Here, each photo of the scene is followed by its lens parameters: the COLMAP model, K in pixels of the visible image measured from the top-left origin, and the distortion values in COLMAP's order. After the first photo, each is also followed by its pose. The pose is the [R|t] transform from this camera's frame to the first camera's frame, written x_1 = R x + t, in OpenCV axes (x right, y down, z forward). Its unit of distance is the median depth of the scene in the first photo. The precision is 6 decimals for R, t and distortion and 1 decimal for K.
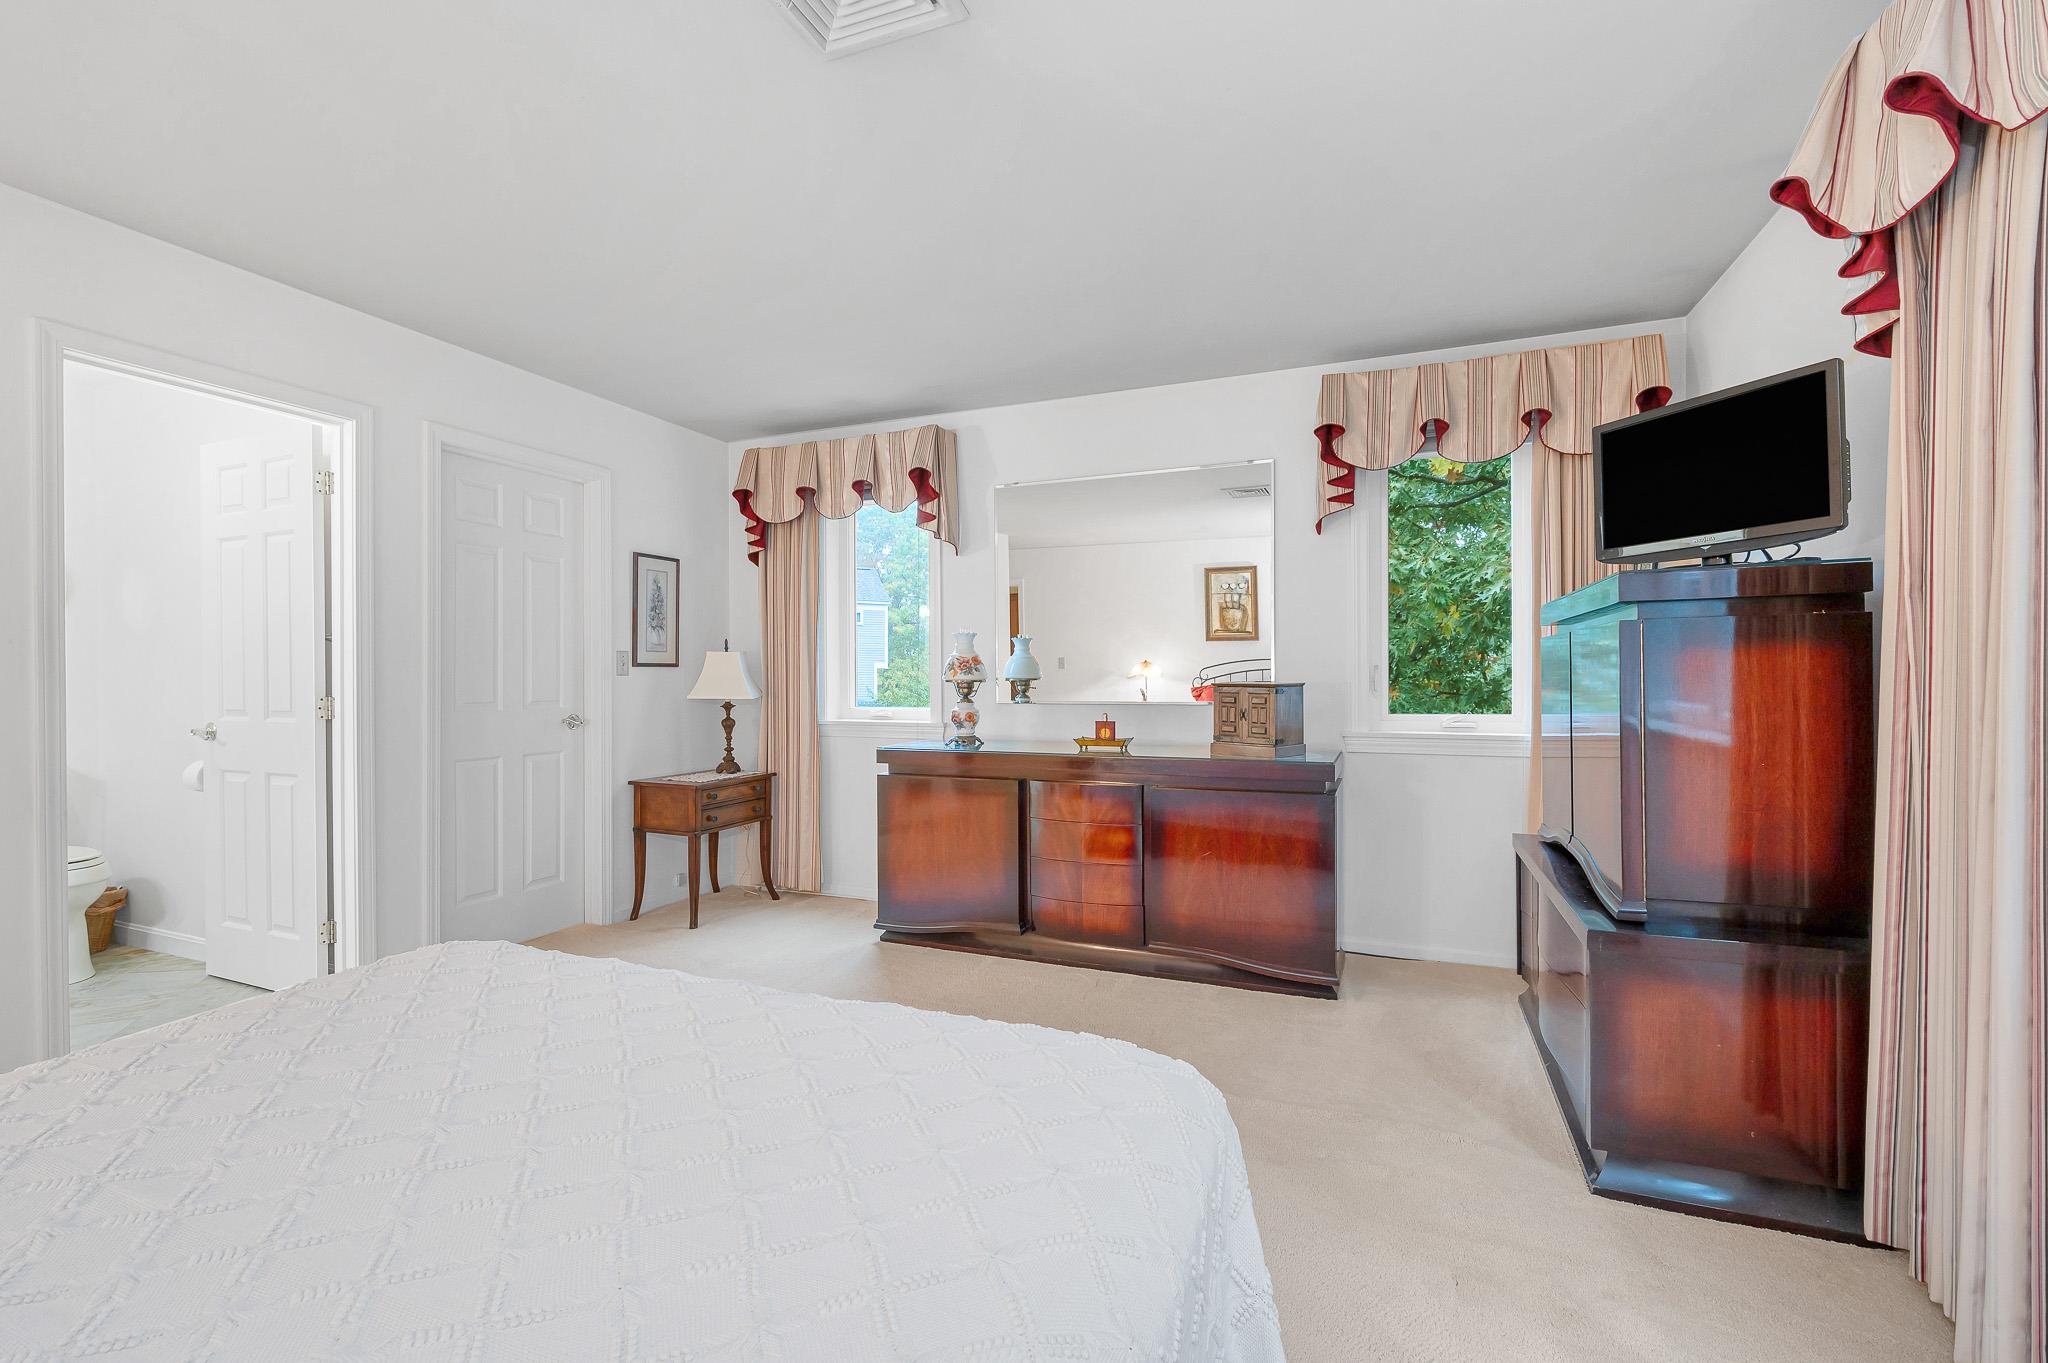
lens RADIAL K [[902.4, 0, 1026.5], [0, 902.4, 684.0], [0, 0, 1]] dist [0.000845, 0.000254]
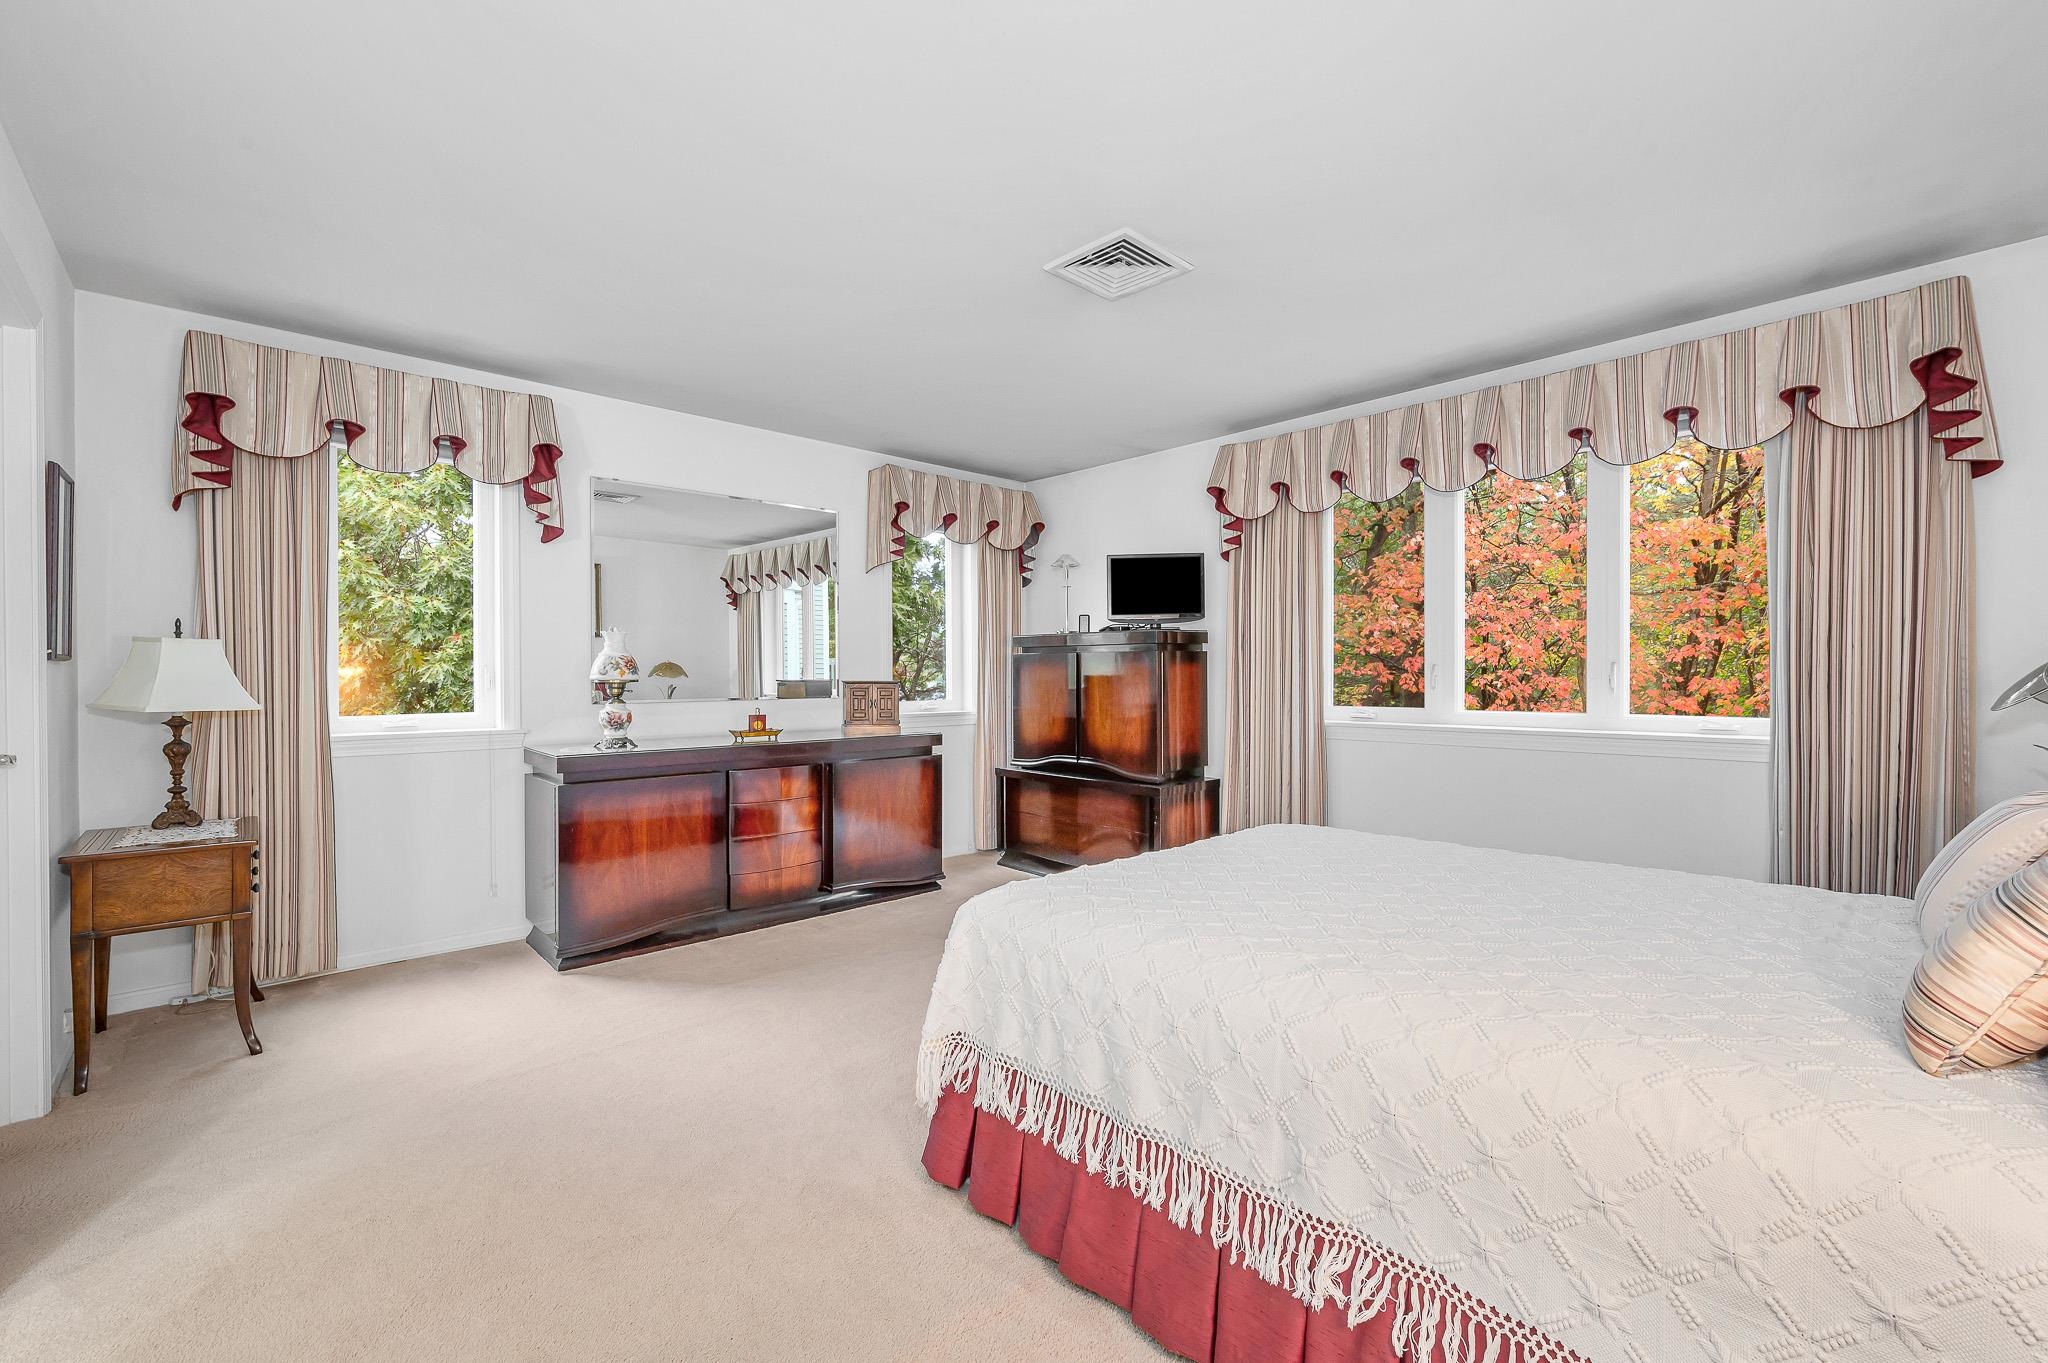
lens RADIAL K [[902.4, 0, 1041.5], [0, 902.4, 679.1], [0, 0, 1]] dist [0.000845, 0.000254]
pose [[0.377428, -0.005062, 0.926025, -0.829029], [0.007307, 0.999970, 0.002488, -0.004451], [-0.926010, 0.005827, 0.377454, 0.223369]]
